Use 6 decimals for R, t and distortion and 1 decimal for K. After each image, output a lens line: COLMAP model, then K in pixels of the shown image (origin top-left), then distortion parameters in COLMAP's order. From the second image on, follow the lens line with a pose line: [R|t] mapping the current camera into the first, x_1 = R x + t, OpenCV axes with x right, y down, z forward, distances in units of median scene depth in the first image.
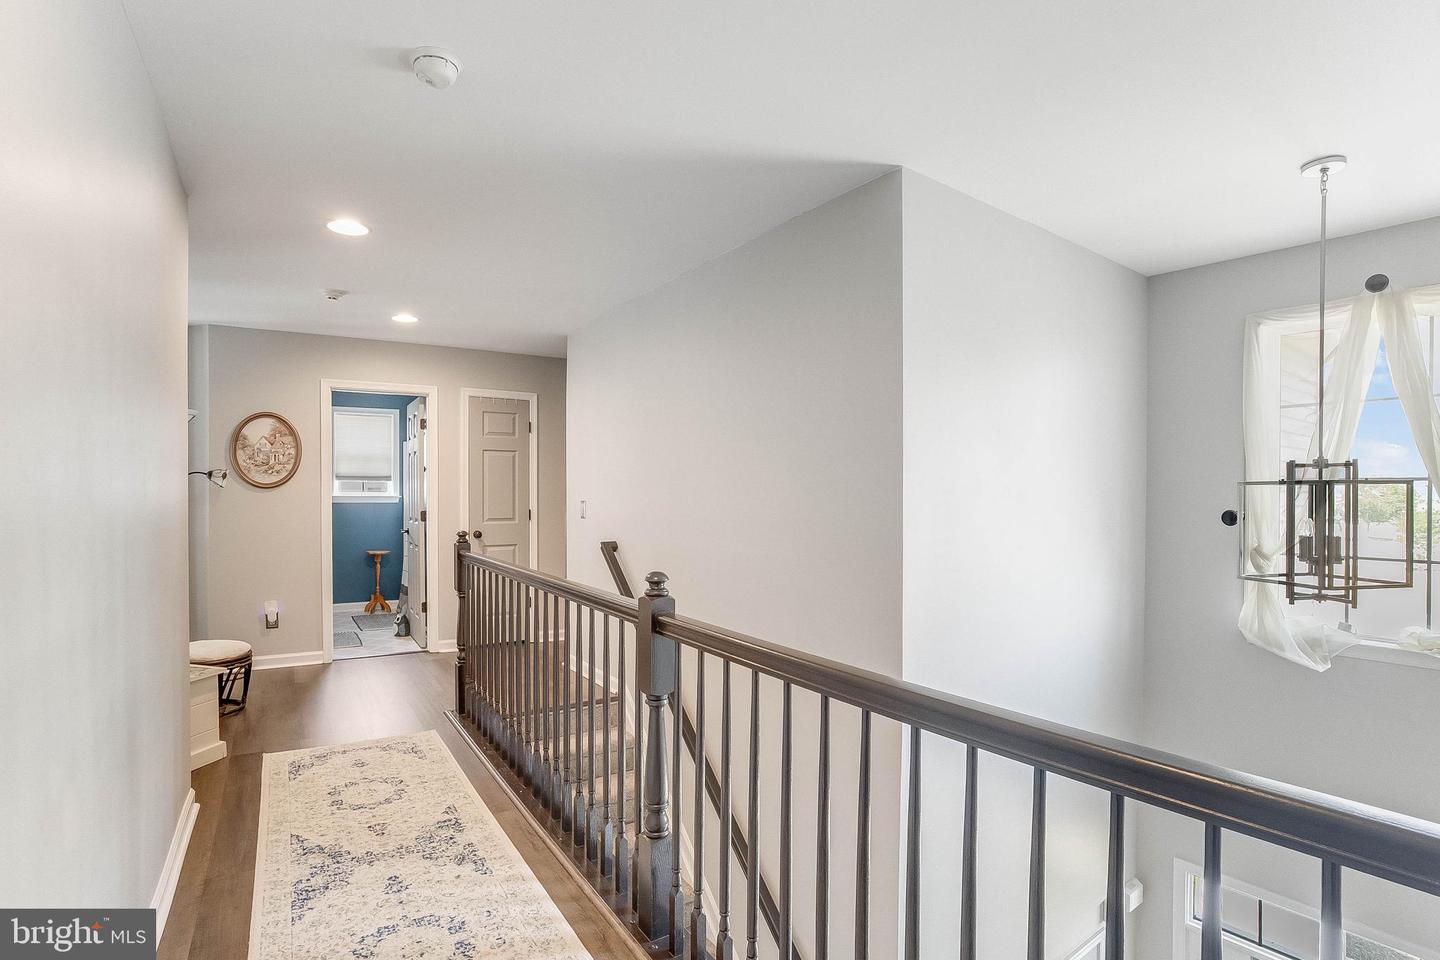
lens RADIAL K [[640.8, 0, 725.5], [0, 640.8, 498.5], [0, 0, 1]] dist [-0.080146, 0.034726]
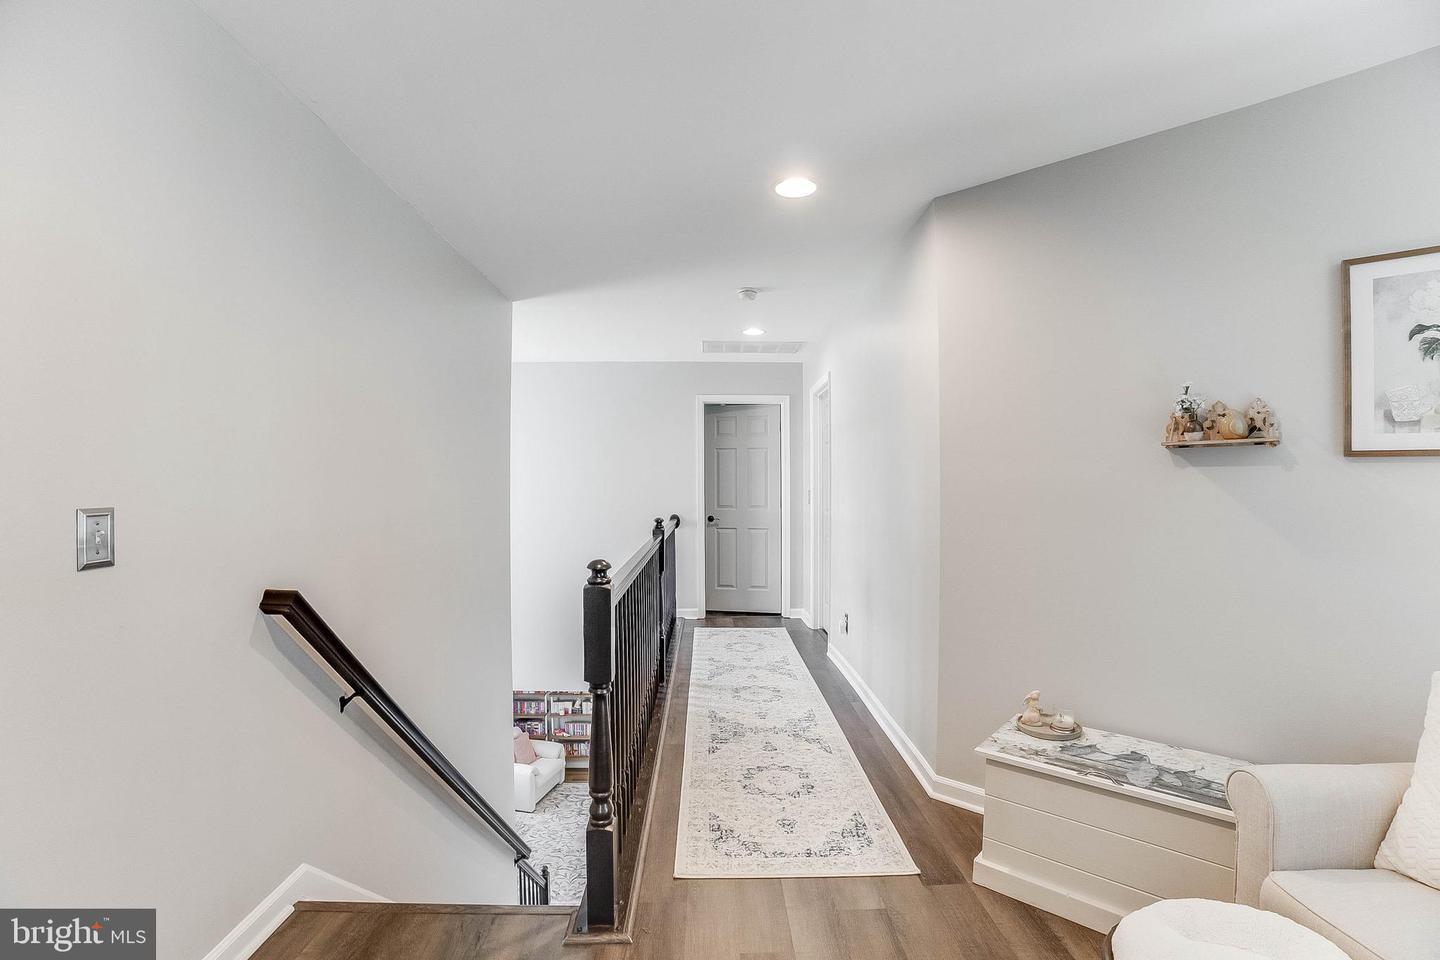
lens RADIAL K [[640.8, 0, 725.5], [0, 640.8, 498.5], [0, 0, 1]] dist [-0.080146, 0.034726]
pose [[-0.830857, -0.014277, 0.556302, -0.896596], [0.009386, 0.999169, 0.039662, -0.013950], [-0.556406, 0.038175, -0.830033, 1.572552]]
